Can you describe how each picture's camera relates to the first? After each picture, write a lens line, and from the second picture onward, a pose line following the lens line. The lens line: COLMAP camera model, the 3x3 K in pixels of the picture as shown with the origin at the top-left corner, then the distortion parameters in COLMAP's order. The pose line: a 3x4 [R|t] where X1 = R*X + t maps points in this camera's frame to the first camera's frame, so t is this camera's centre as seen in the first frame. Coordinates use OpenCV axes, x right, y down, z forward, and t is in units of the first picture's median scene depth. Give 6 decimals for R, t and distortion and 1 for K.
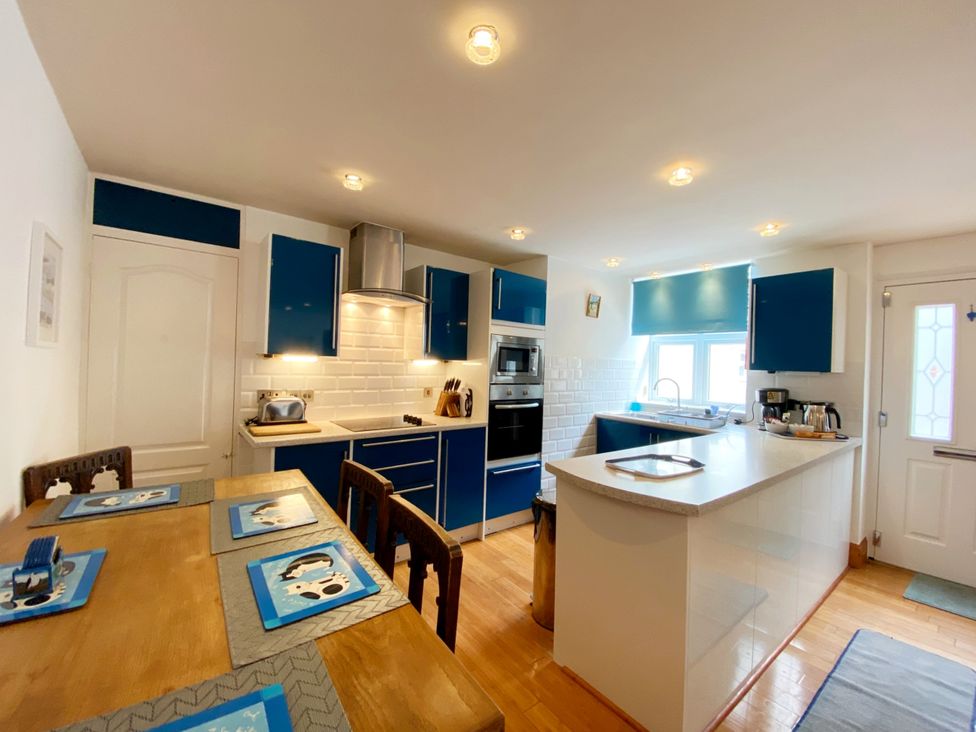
lens RADIAL K [[392.3, 0, 488.0], [0, 392.3, 366.0], [0, 0, 1]] dist [-0.001080, -0.000286]
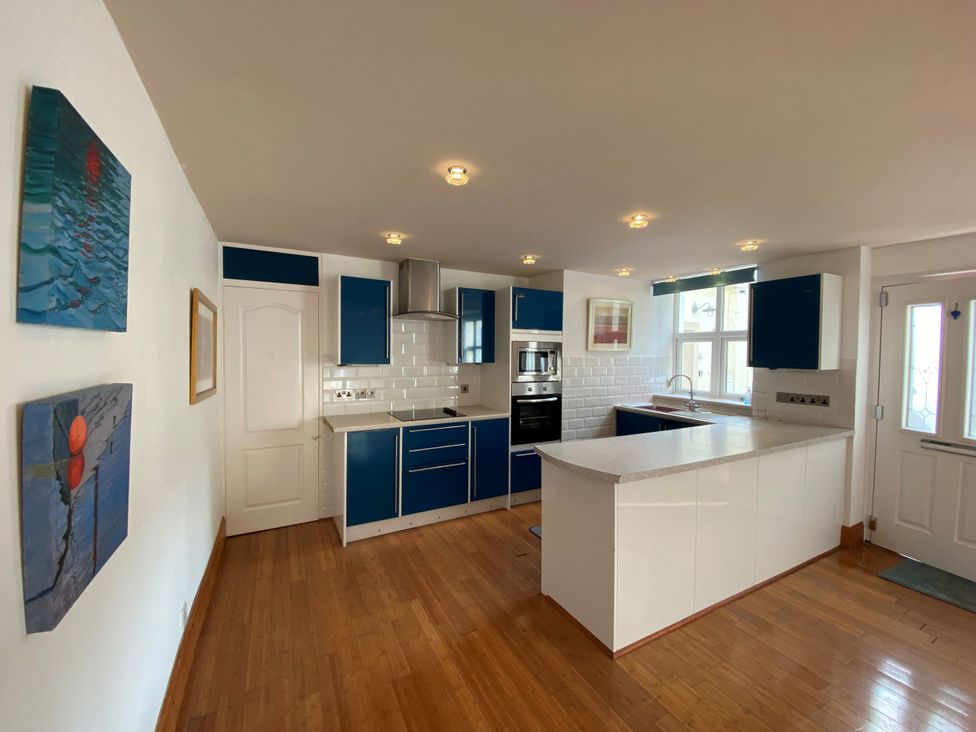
lens RADIAL K [[392.3, 0, 488.0], [0, 392.3, 366.0], [0, 0, 1]] dist [-0.001080, -0.000286]
pose [[0.985427, -0.017403, -0.169207, 0.141260], [0.022773, 0.999295, 0.029847, -0.044079], [0.168568, -0.033266, 0.985128, -0.211945]]
